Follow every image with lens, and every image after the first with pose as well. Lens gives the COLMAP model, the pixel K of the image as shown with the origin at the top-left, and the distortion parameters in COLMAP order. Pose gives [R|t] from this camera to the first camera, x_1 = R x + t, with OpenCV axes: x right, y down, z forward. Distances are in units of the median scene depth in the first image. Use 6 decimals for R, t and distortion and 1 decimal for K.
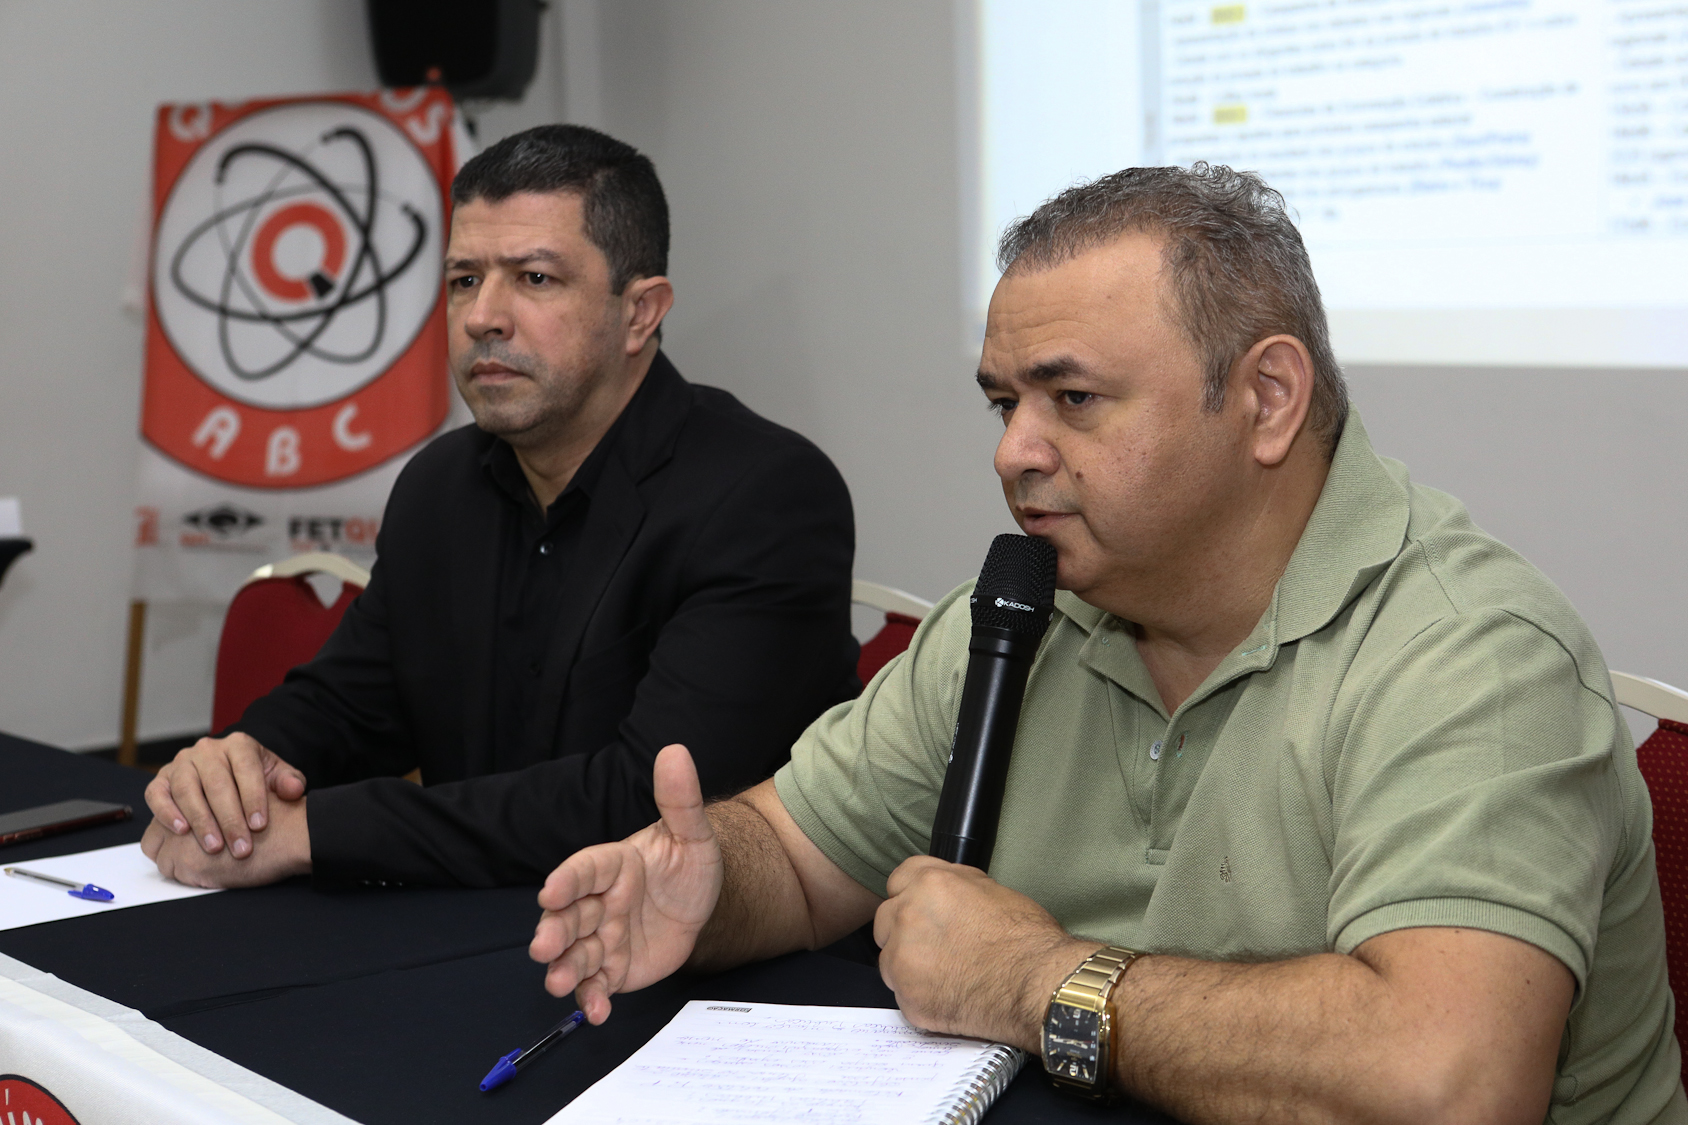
lens RADIAL K [[2670.5, 0, 874.8], [0, 2670.5, 556.3], [0, 0, 1]] dist [0.030649, 0.000000]
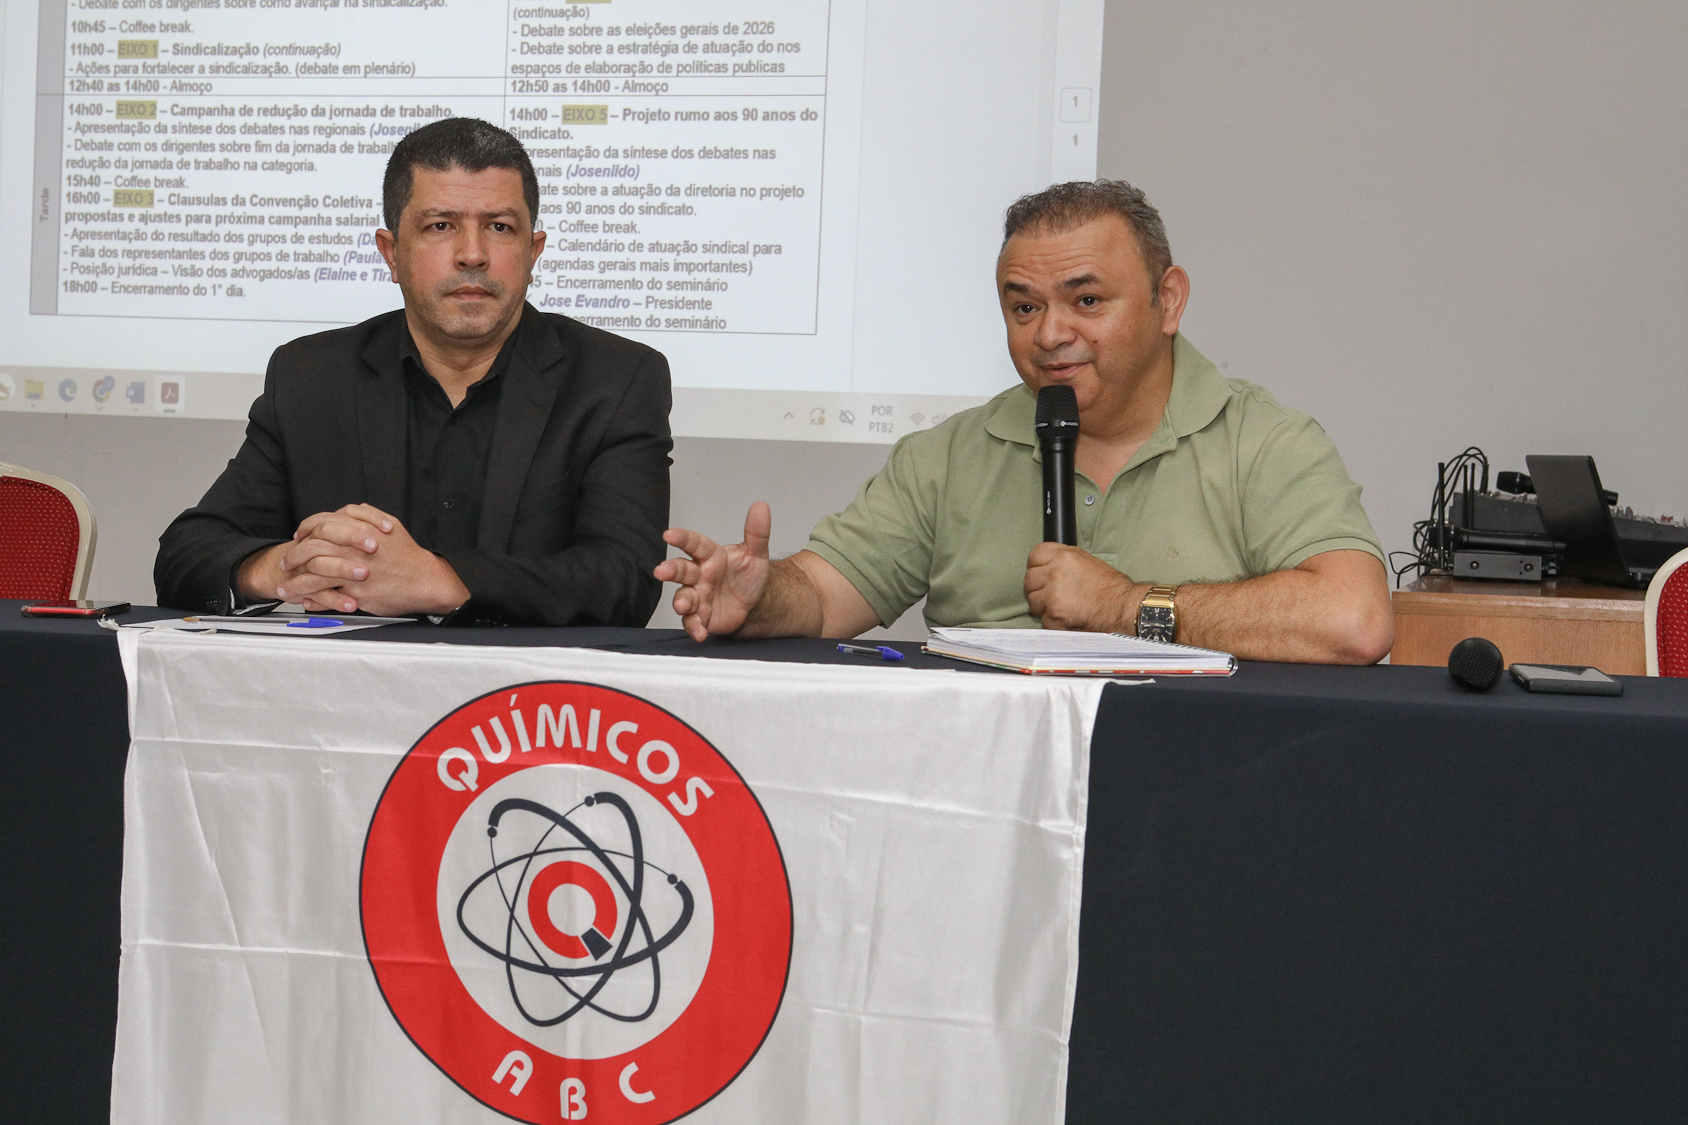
lens RADIAL K [[2843.9, 0, 827.6], [0, 2843.9, 452.4], [0, 0, 1]] dist [0.009396, 0.000000]
pose [[0.820096, 0.056673, 0.569413, -0.287136], [0.001035, 0.994935, -0.100517, 0.058405], [-0.572225, 0.083023, 0.815883, -0.124447]]
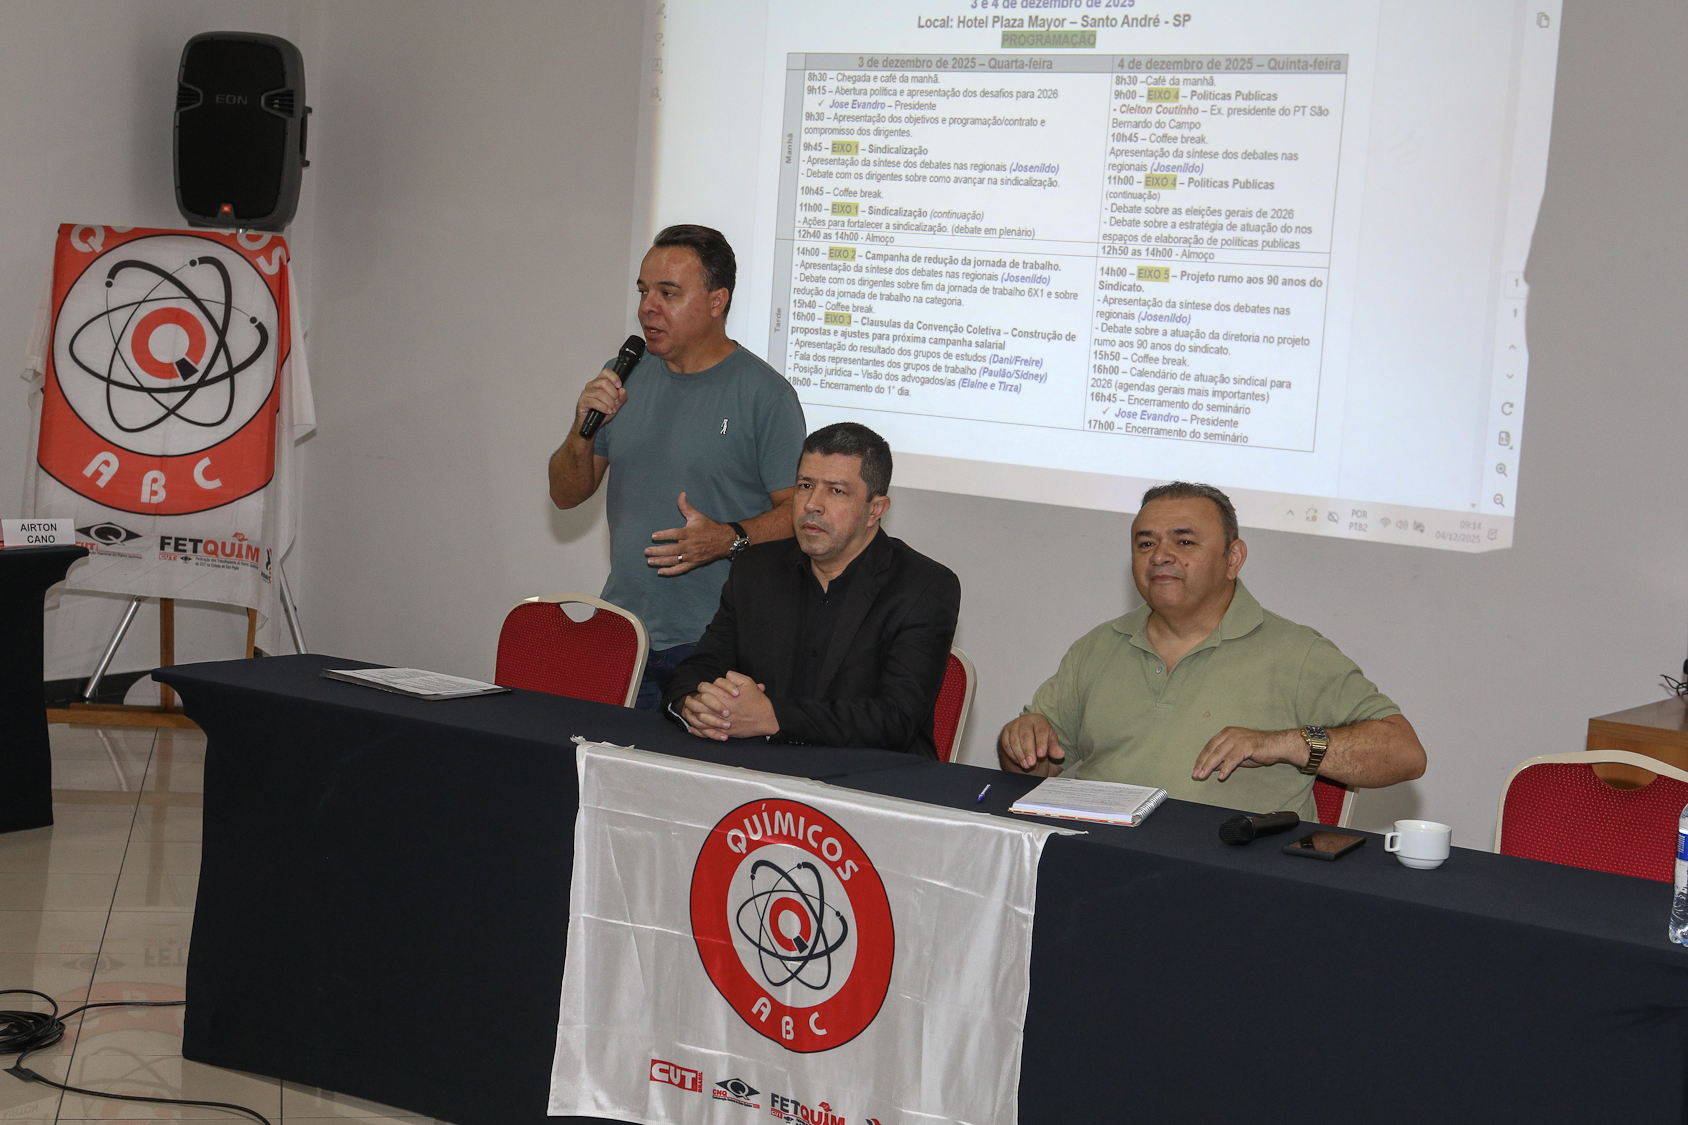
lens RADIAL K [[2670.5, 0, 854.6], [0, 2670.5, 510.0], [0, 0, 1]] dist [0.030649, 0.000000]
pose [[0.955207, 0.075261, 0.286207, -0.271961], [-0.067449, 0.997034, -0.037068, -0.000228], [-0.288148, 0.016103, 0.957450, -0.437205]]
